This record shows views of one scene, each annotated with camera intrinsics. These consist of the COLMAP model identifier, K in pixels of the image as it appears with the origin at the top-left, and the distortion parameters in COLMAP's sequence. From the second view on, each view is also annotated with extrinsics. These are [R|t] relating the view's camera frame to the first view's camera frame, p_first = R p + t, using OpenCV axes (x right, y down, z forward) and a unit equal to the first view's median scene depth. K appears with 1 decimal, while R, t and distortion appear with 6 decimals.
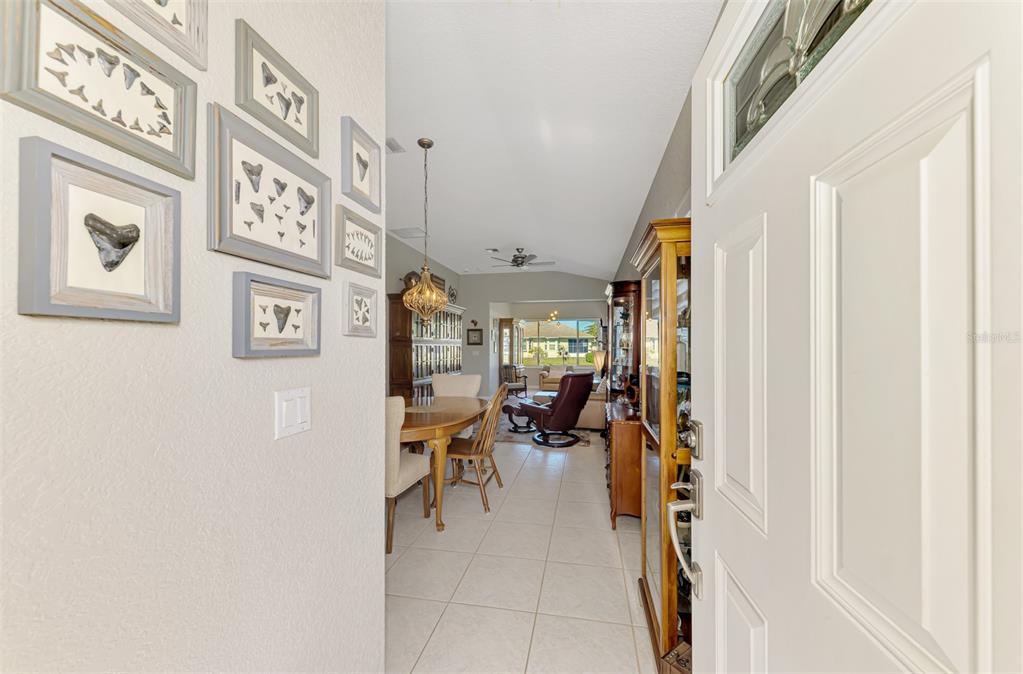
lens RADIAL K [[413.8, 0, 511.5], [0, 413.8, 337.0], [0, 0, 1]] dist [-0.000379, -0.000006]
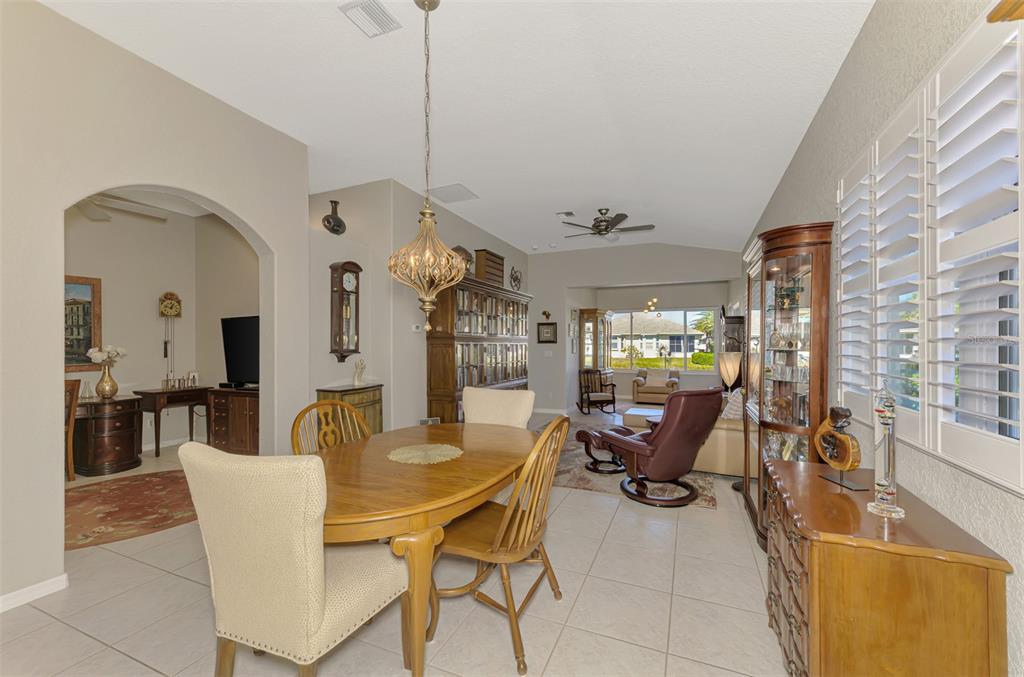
lens RADIAL K [[414.2, 0, 512.0], [0, 414.2, 338.5], [0, 0, 1]] dist [-0.000379, -0.000006]
pose [[0.975854, -0.003168, -0.218400, 0.018866], [0.005044, 0.999955, 0.008035, 0.003928], [0.218365, -0.008942, 0.975826, 0.224873]]
